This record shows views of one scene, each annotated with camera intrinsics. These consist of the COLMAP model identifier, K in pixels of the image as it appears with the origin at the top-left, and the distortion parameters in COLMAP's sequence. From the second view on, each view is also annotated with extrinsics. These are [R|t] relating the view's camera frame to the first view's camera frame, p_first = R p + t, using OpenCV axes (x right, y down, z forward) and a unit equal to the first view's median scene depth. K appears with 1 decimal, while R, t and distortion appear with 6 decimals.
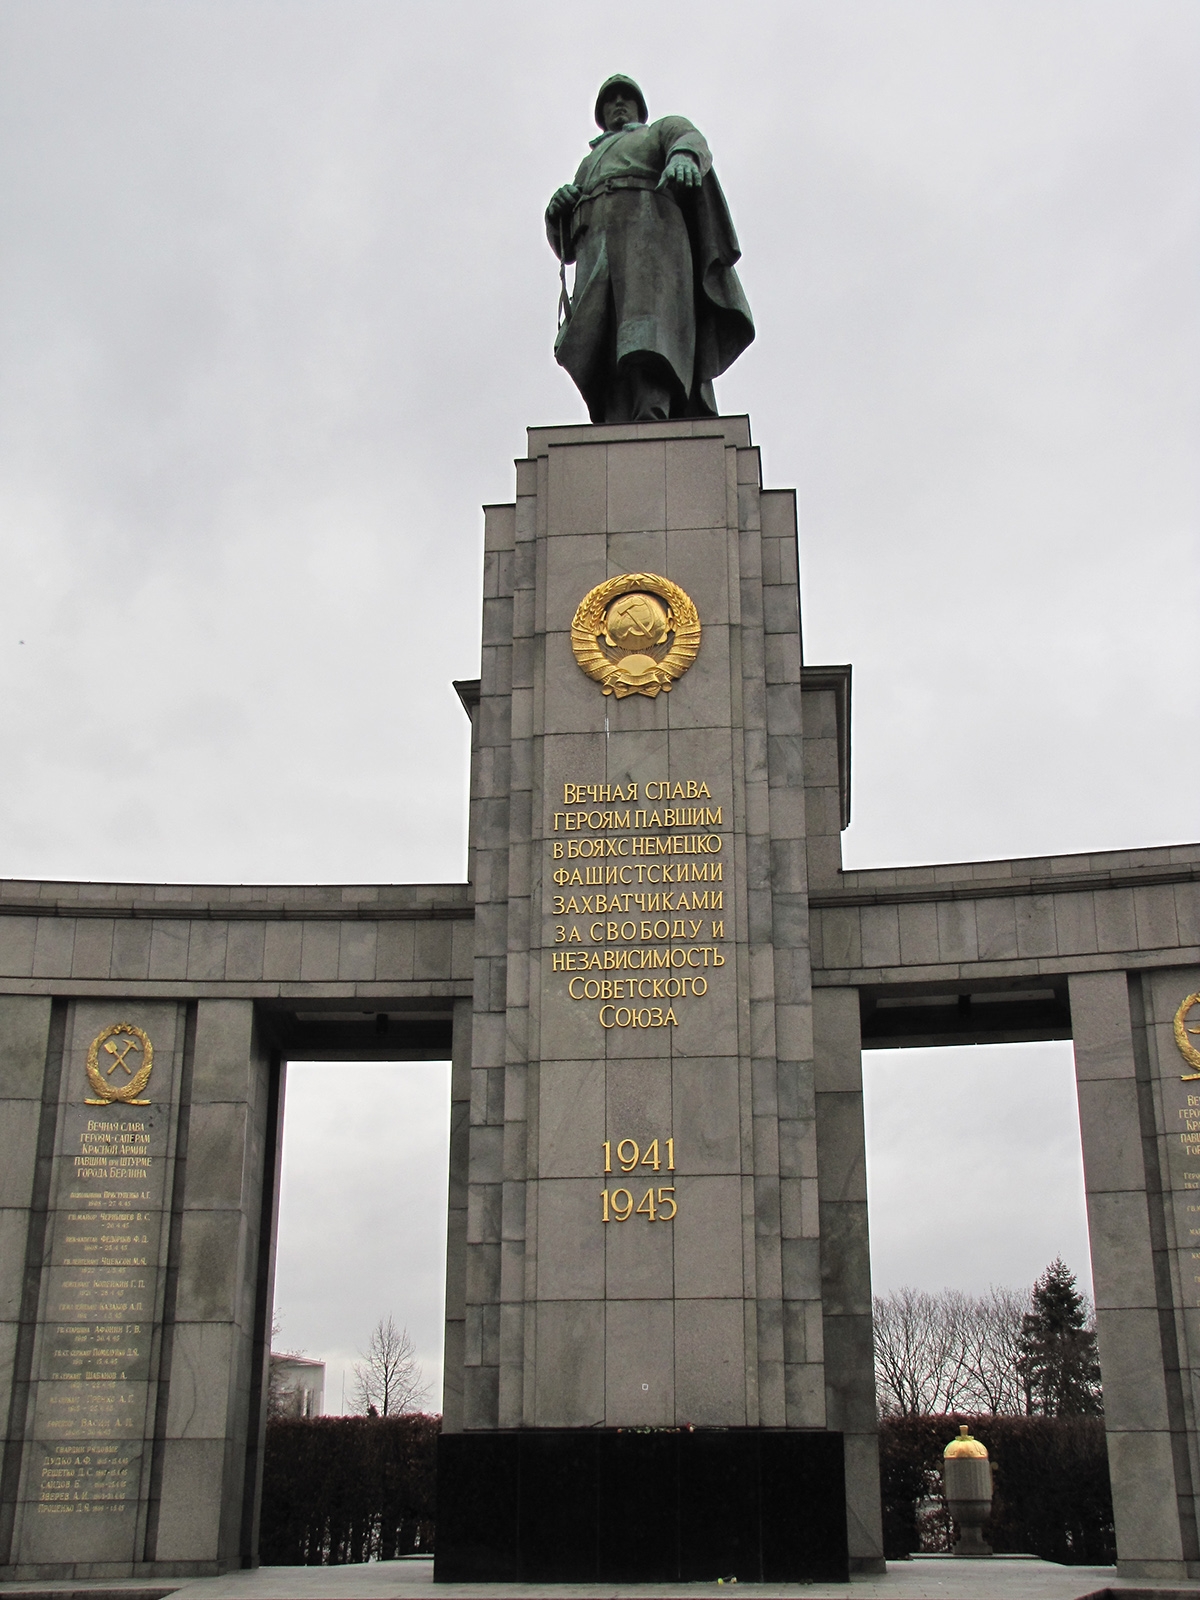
lens RADIAL K [[1968.0, 0, 608.7], [0, 1968.0, 808.4], [0, 0, 1]] dist [0.012794, 0.000000]
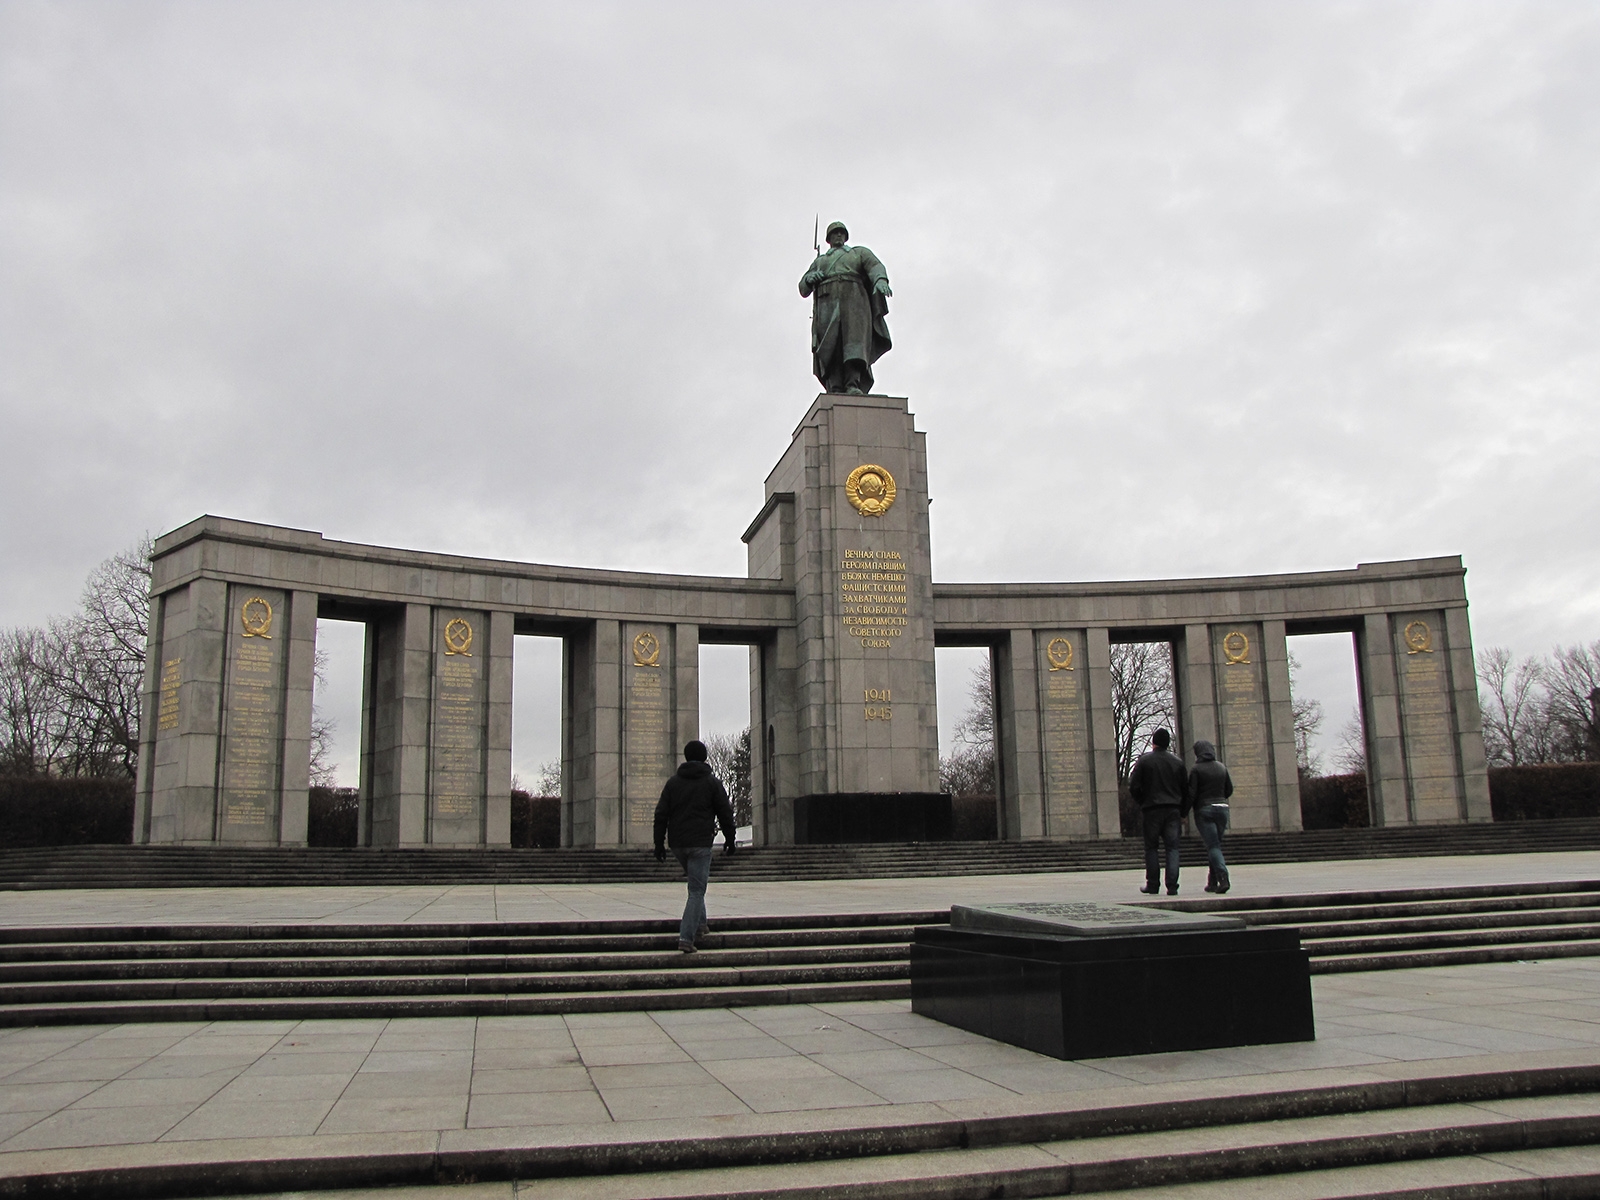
lens RADIAL K [[1437.5, 0, 799.2], [0, 1437.5, 563.5], [0, 0, 1]] dist [-0.138891, 0.011395]
pose [[0.945807, 0.051789, 0.320572, -0.672637], [-0.091207, 0.989828, 0.109187, -0.191884], [-0.311656, -0.132508, 0.940910, -0.729641]]
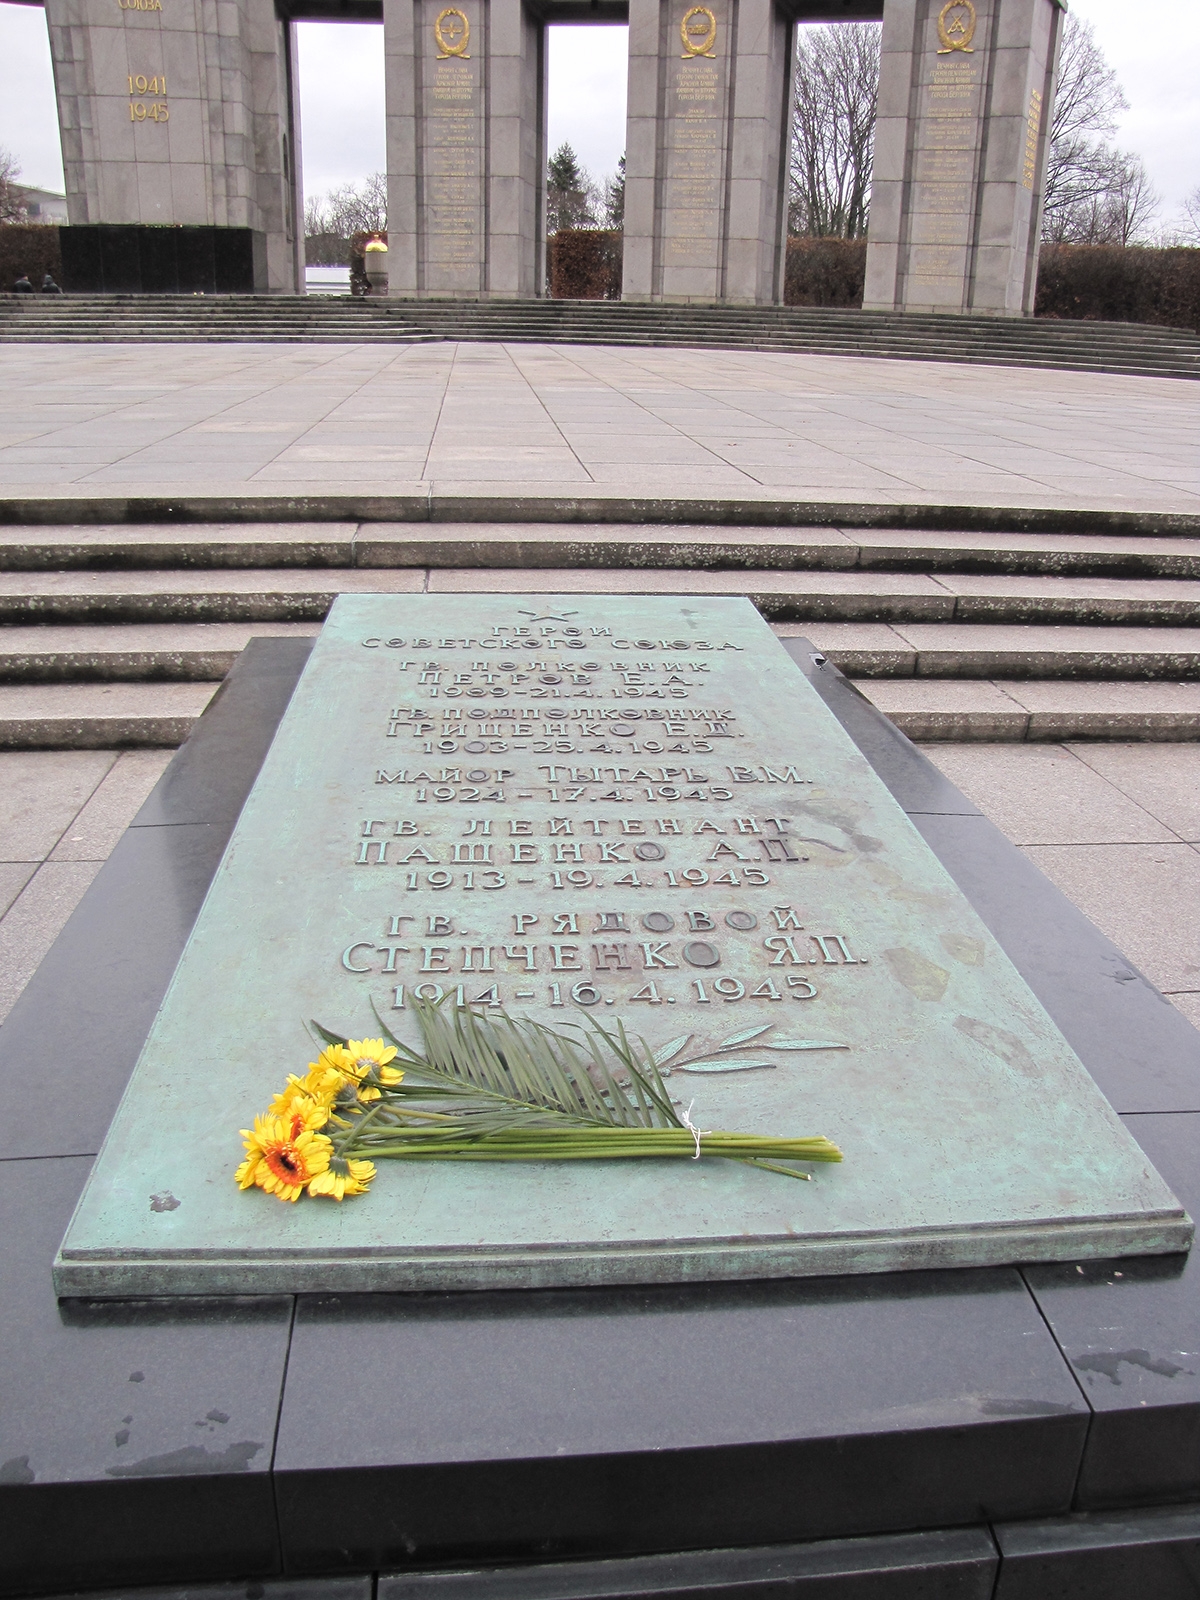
lens RADIAL K [[1308.3, 0, 646.0], [0, 1308.3, 792.5], [0, 0, 1]] dist [-0.146079, 0.115106]
pose [[0.970078, -0.056390, 0.236155, 0.152972], [-0.110063, 0.764840, 0.634748, -0.123054], [-0.216414, -0.641747, 0.735748, -0.451547]]
